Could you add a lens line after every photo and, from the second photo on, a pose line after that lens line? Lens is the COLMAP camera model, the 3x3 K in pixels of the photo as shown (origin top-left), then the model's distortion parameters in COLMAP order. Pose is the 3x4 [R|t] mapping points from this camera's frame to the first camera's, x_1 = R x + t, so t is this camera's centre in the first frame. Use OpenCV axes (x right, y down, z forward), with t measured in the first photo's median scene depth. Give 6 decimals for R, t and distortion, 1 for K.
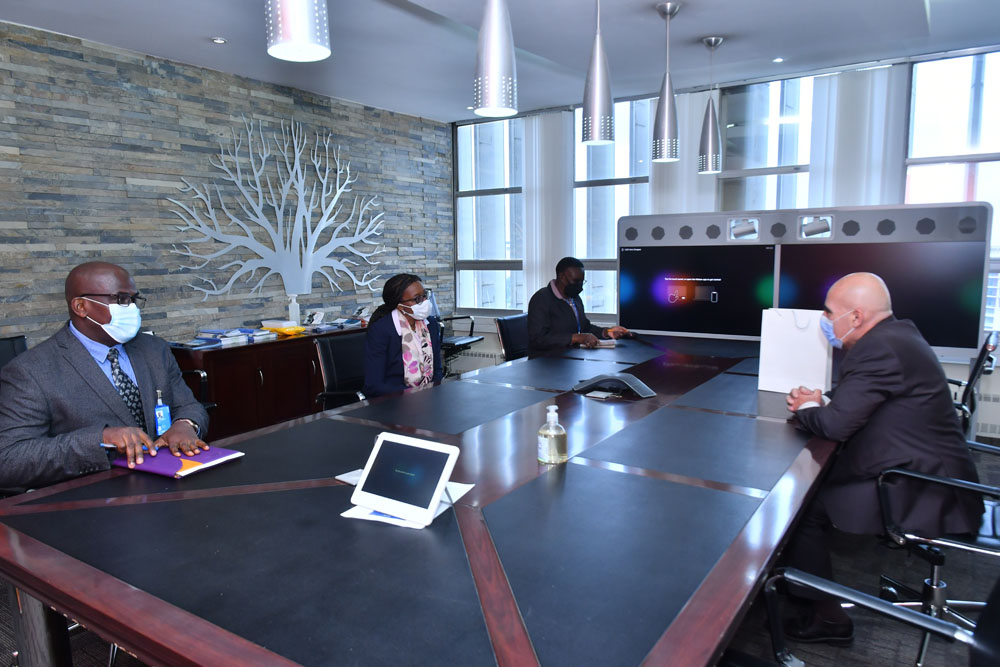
lens RADIAL K [[677.0, 0, 500.6], [0, 677.0, 334.2], [0, 0, 1]] dist [0.002118, 0.001314]
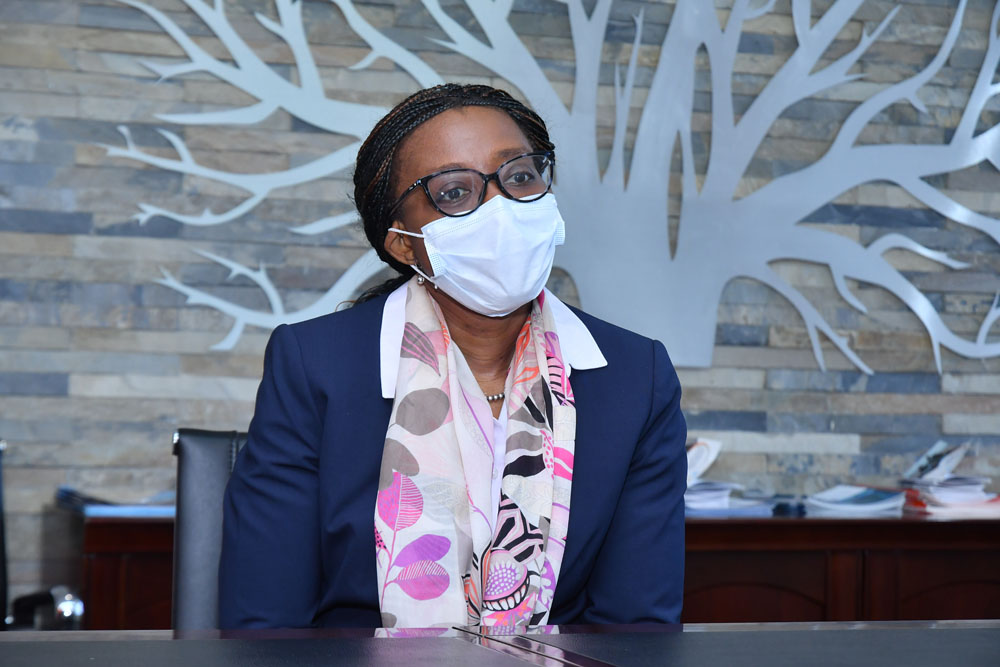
lens RADIAL K [[2413.9, 0, 499.8], [0, 2413.9, 334.4], [0, 0, 1]] dist [0.046619, 0.000000]
pose [[0.796692, 0.014915, -0.604202, 0.206987], [-0.107600, 0.987225, -0.117510, 0.043562], [0.594730, 0.158632, 0.788119, 0.337476]]
